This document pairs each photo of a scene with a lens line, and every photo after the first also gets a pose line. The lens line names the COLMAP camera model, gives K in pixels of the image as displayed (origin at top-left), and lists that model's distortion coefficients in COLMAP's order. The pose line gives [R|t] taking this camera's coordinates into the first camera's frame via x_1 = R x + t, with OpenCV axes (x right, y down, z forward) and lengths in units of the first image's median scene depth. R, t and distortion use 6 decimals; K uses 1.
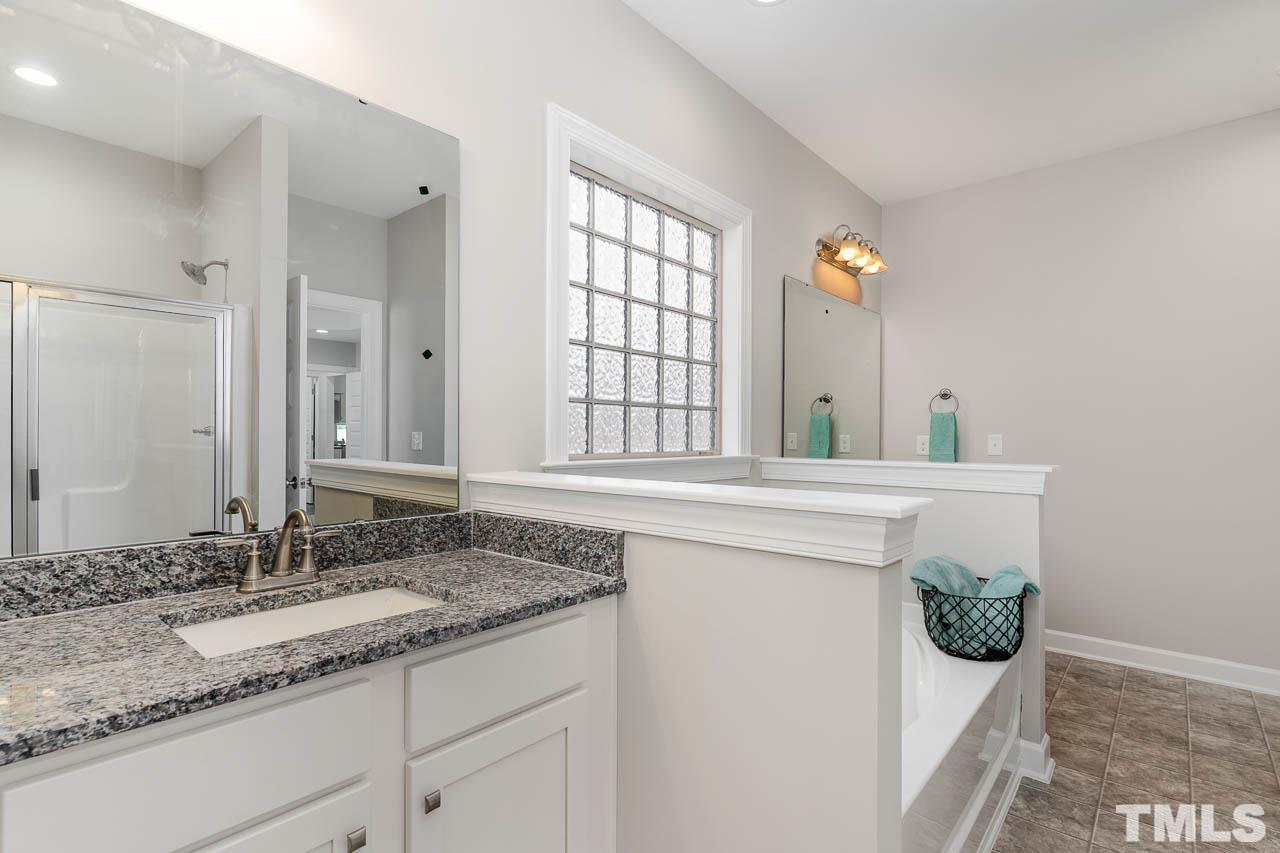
lens RADIAL K [[617.2, 0, 640.0], [0, 617.2, 426.5], [0, 0, 1]] dist [-0.001653, -0.000342]
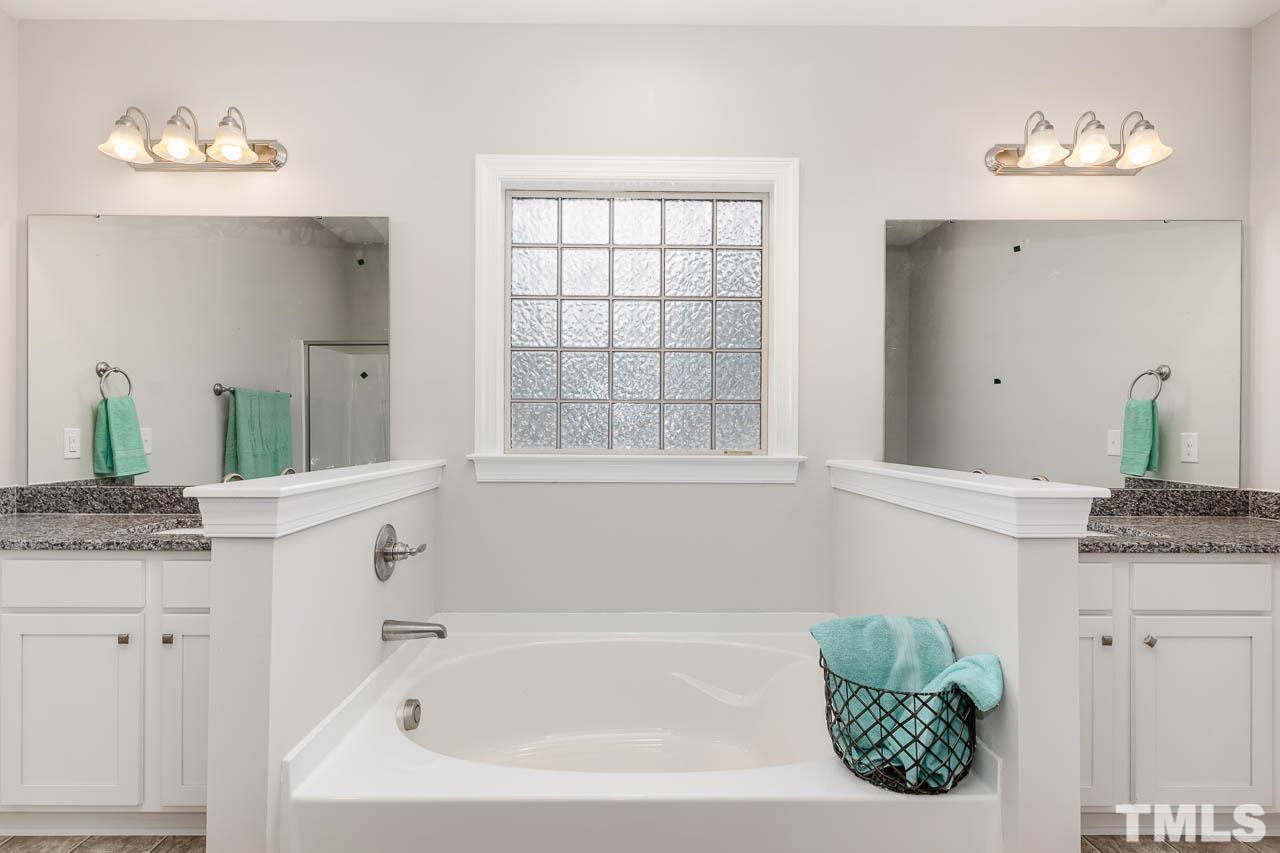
lens RADIAL K [[599.9, 0, 638.3], [0, 599.9, 437.1], [0, 0, 1]] dist [-0.001147, -0.000190]
pose [[0.664031, -0.005927, -0.747682, 1.077591], [0.010617, 0.999943, 0.001502, 0.030512], [0.747630, -0.008936, 0.664055, 0.524383]]
